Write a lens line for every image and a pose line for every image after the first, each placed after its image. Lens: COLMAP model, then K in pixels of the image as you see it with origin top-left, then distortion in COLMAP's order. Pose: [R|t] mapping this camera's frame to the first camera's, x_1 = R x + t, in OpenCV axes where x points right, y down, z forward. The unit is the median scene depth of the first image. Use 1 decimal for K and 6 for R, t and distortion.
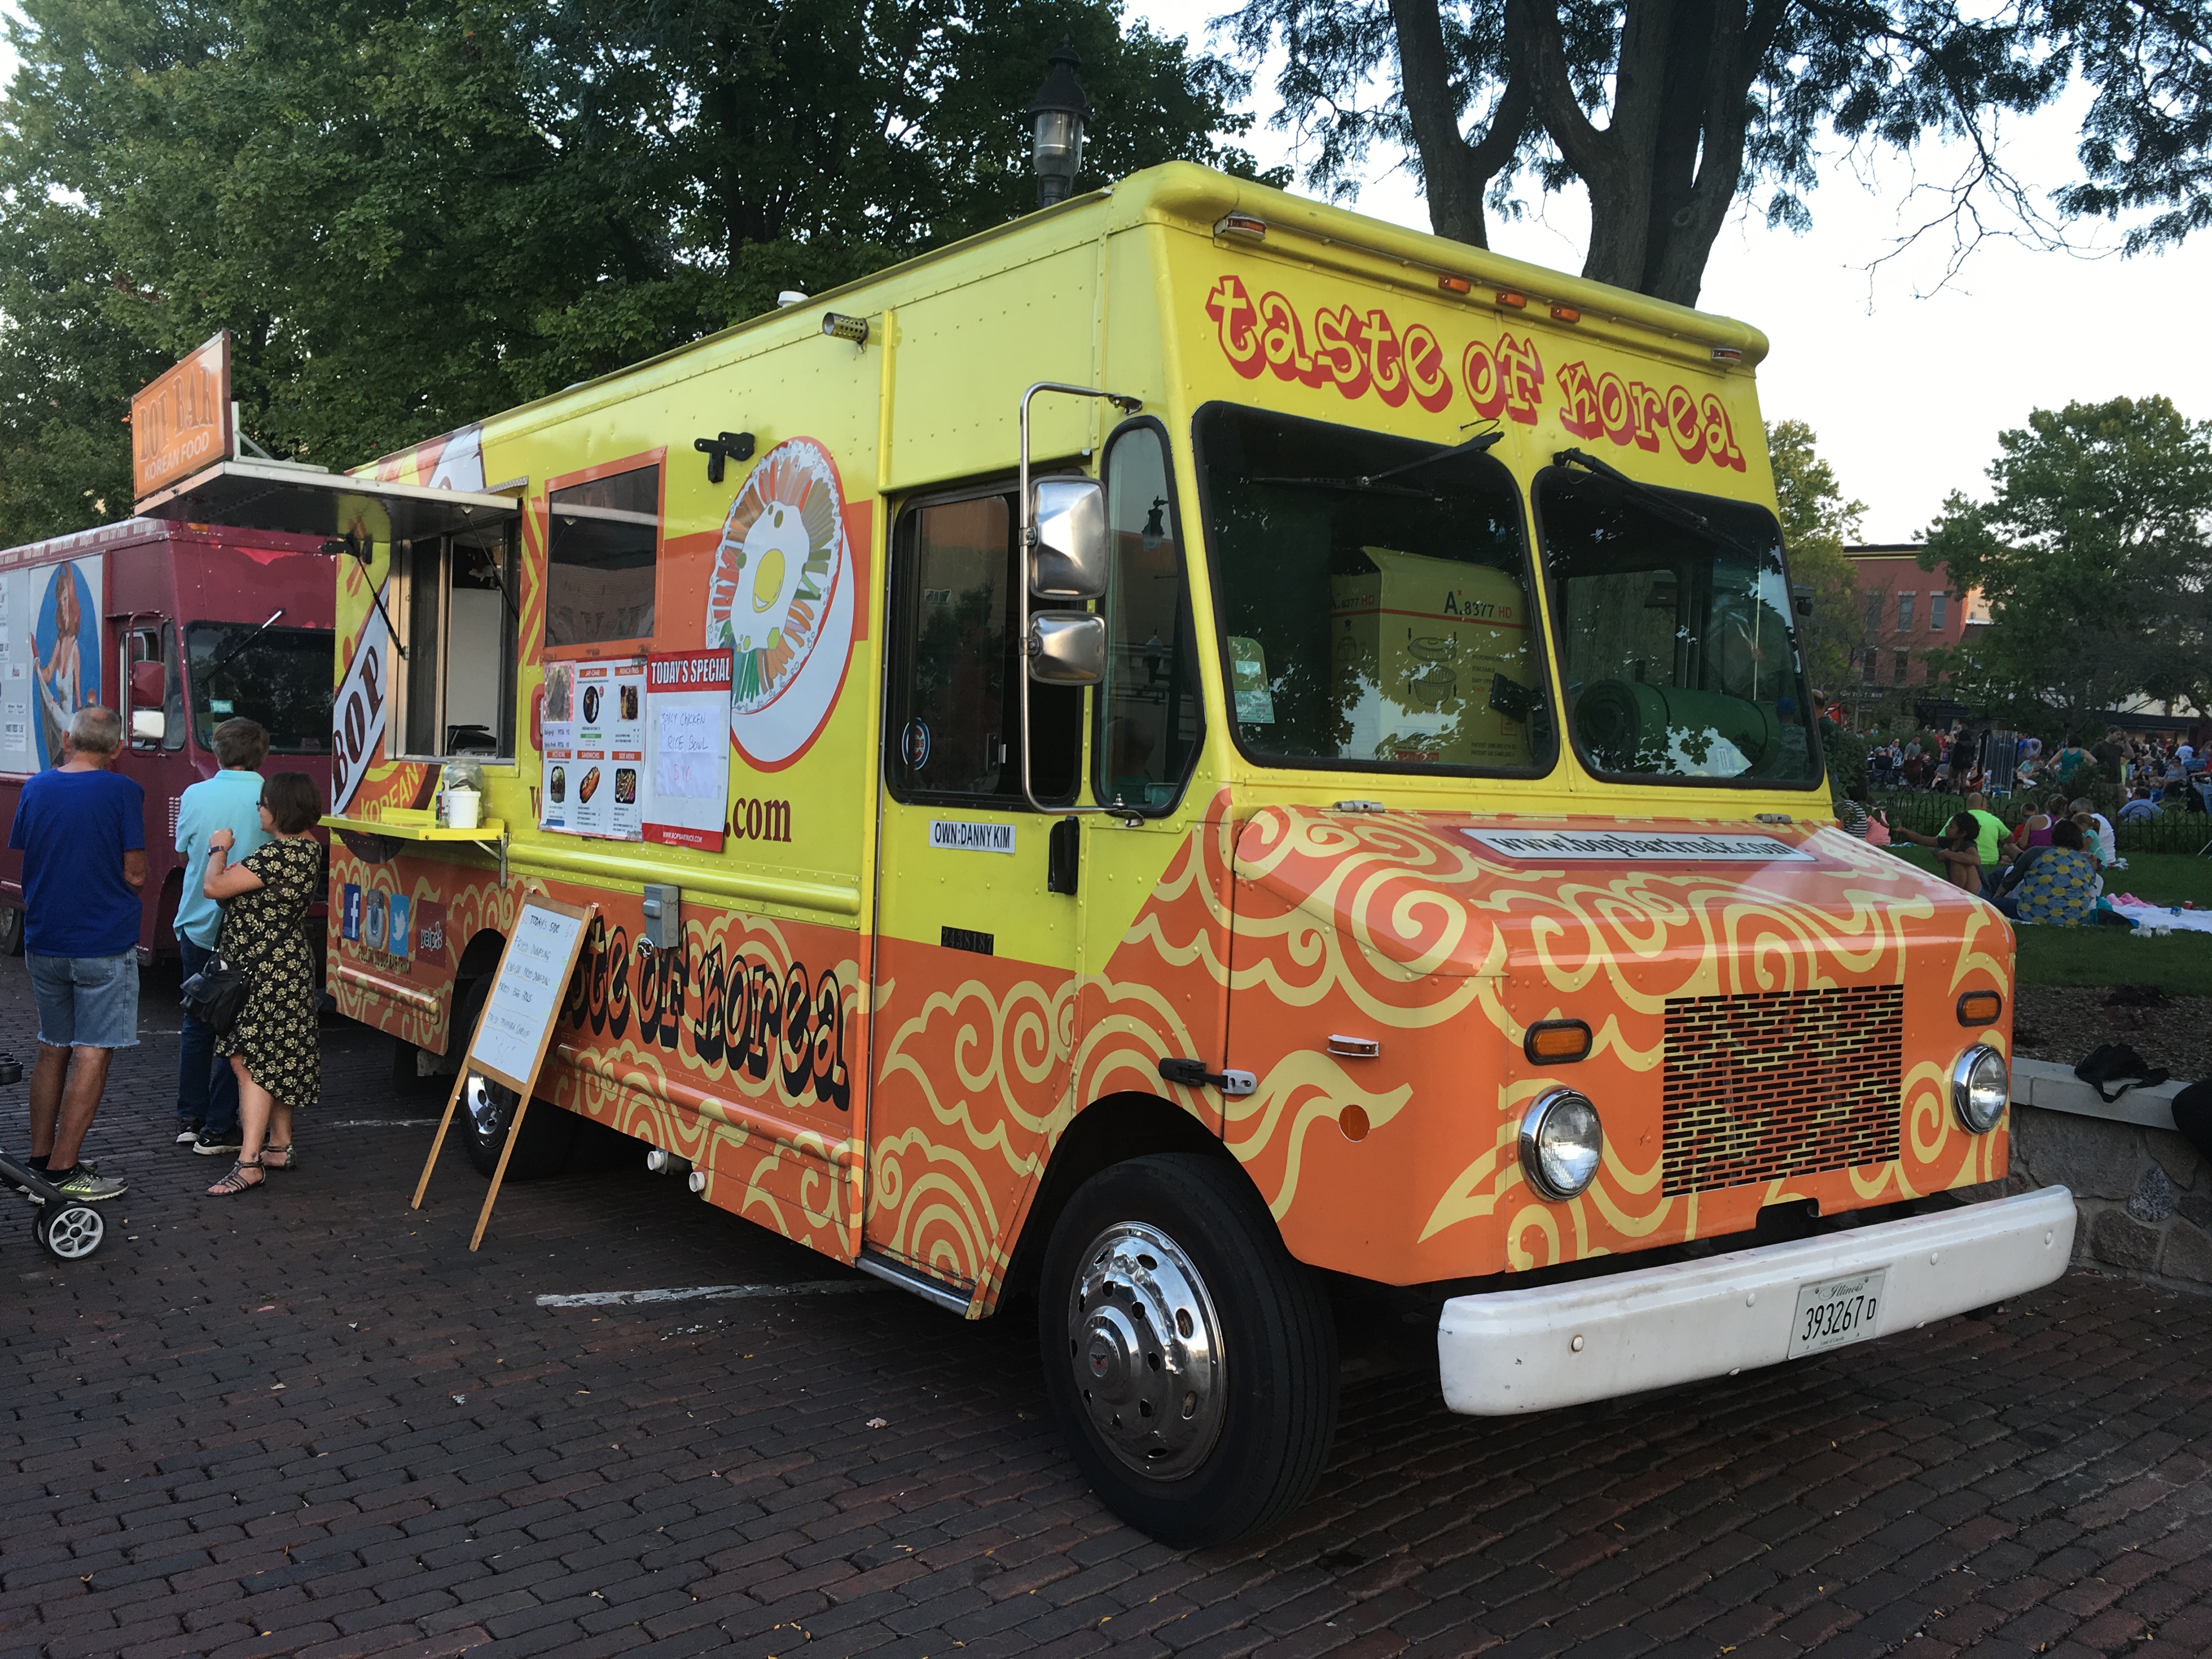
lens RADIAL K [[1940.6, 0, 1107.6], [0, 1940.6, 827.7], [0, 0, 1]] dist [0.008750, 0.000169]
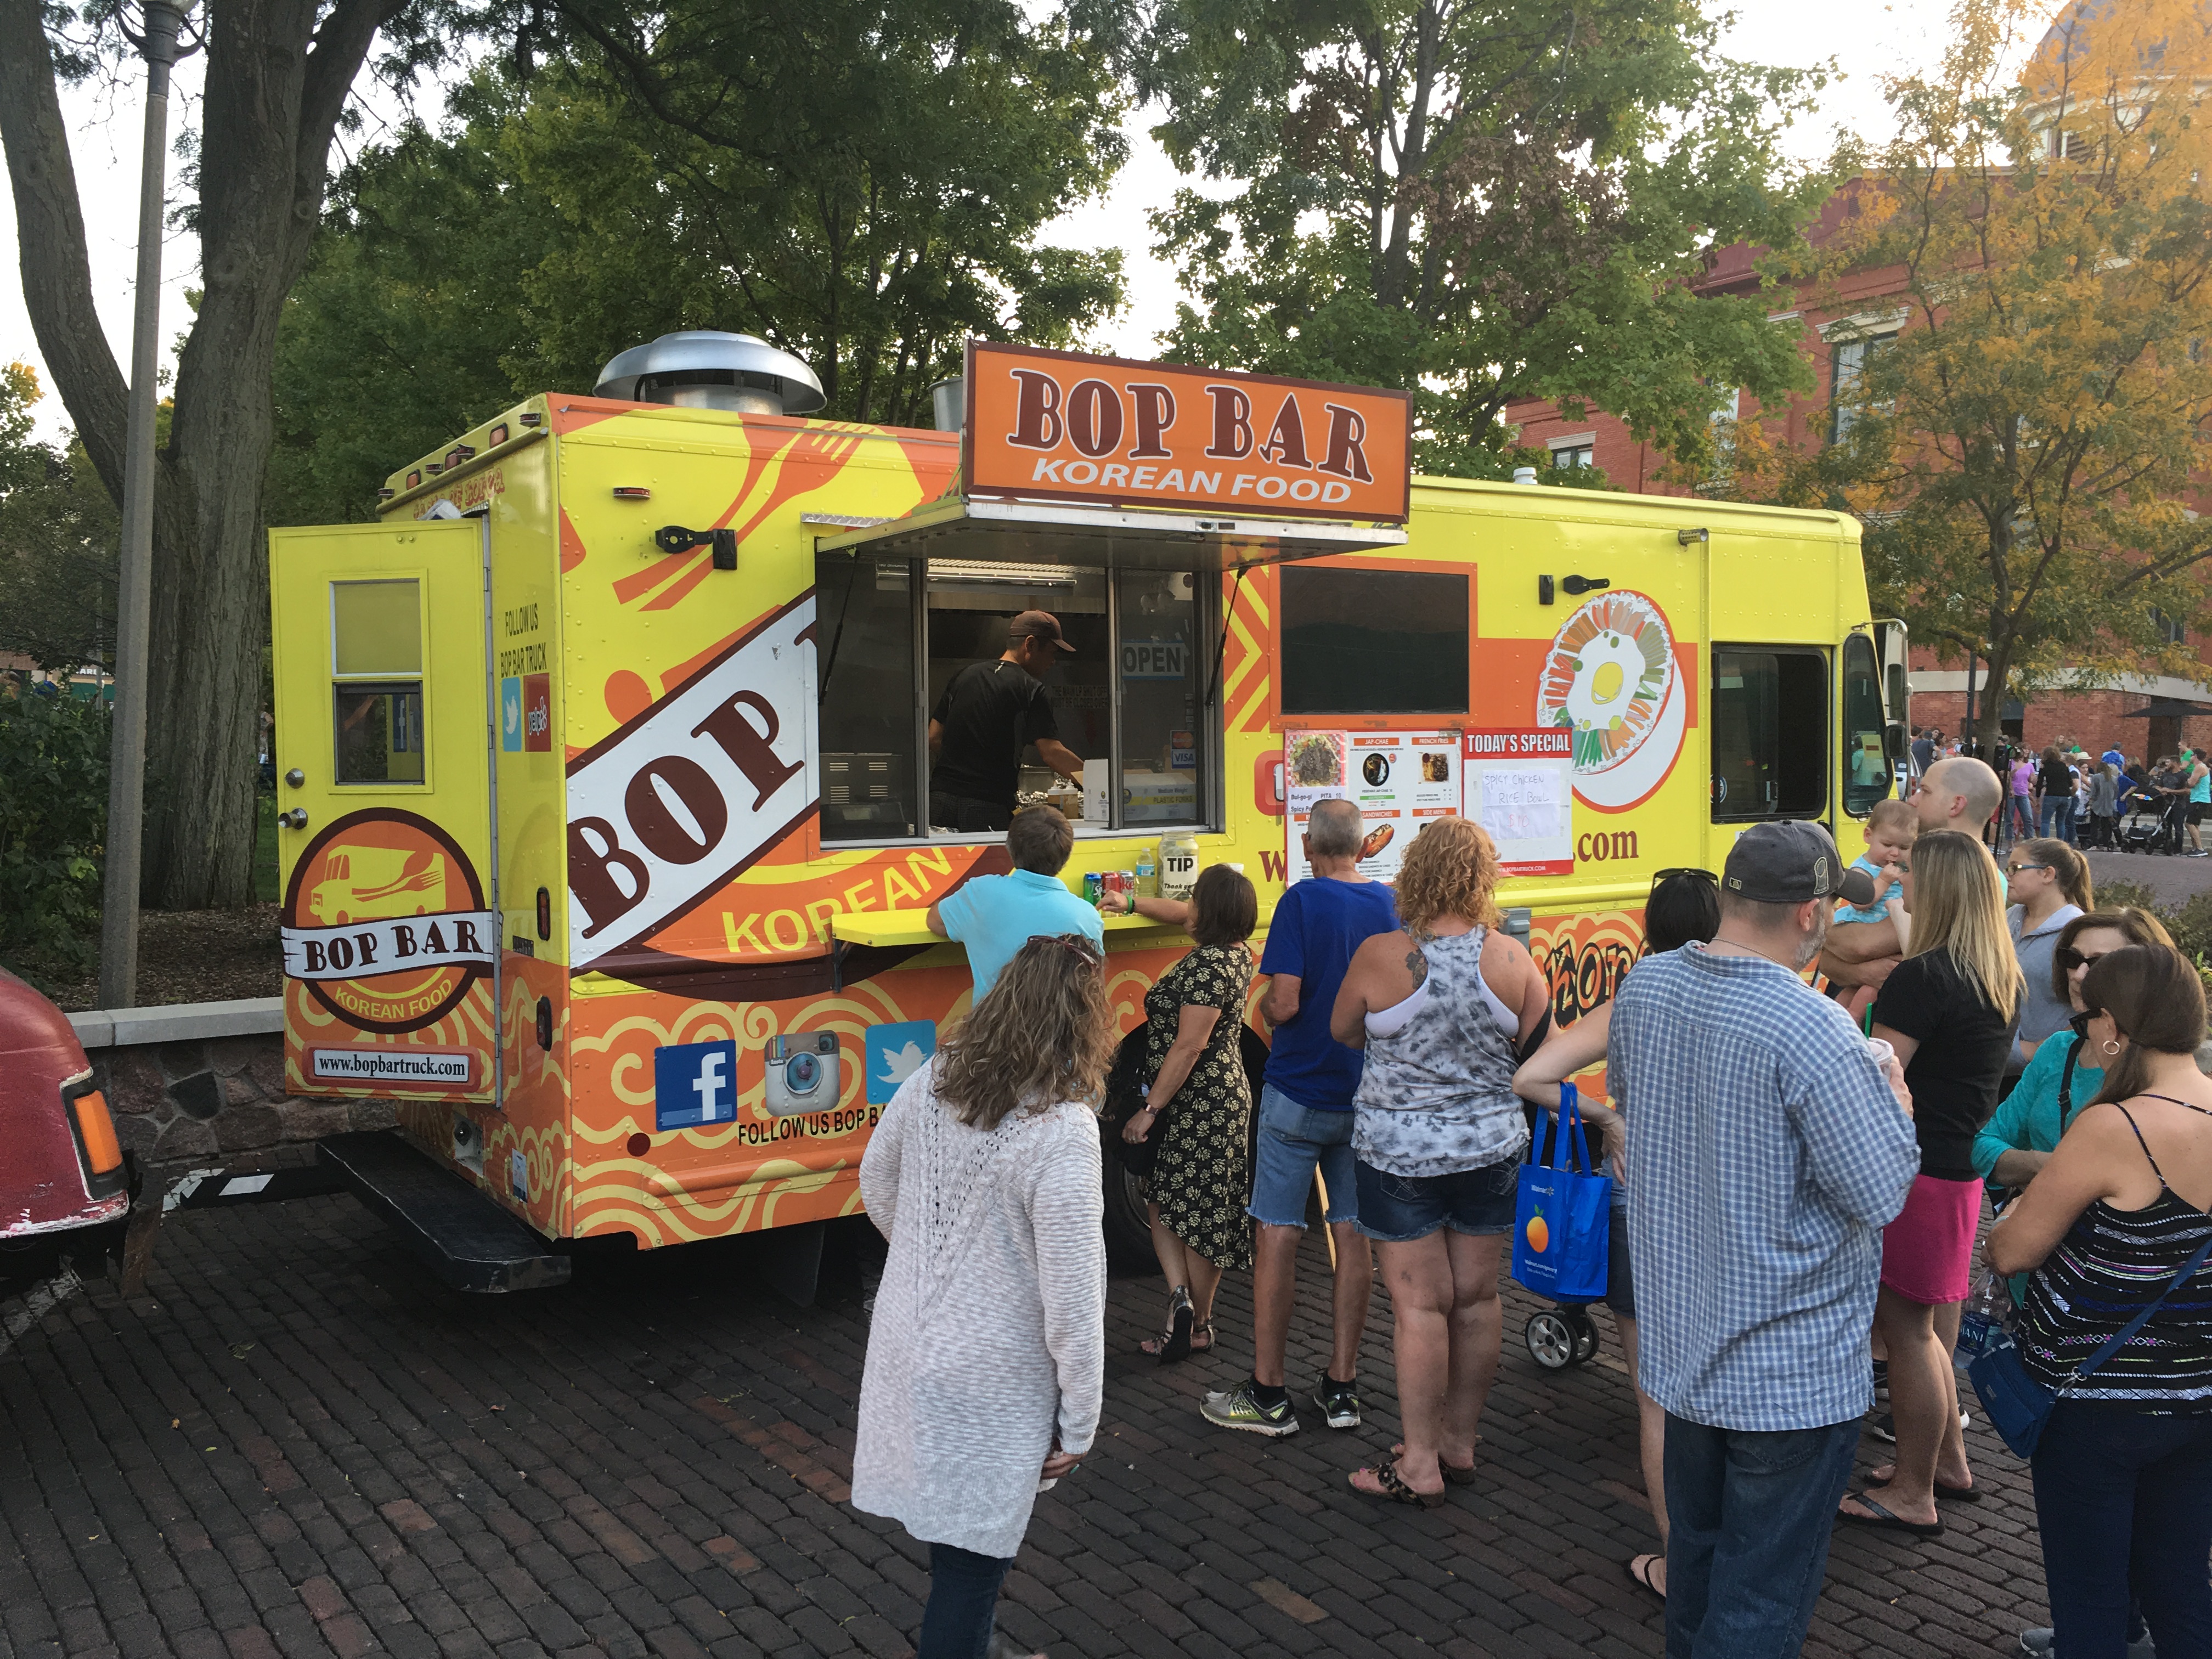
lens RADIAL K [[1940.6, 0, 1104.1], [0, 1940.6, 829.6], [0, 0, 1]] dist [0.008750, 0.000169]
pose [[0.058443, -0.079277, 0.995138, -1.636375], [0.037564, 0.996310, 0.077165, -0.142110], [-0.997584, 0.032871, 0.061206, 1.272230]]
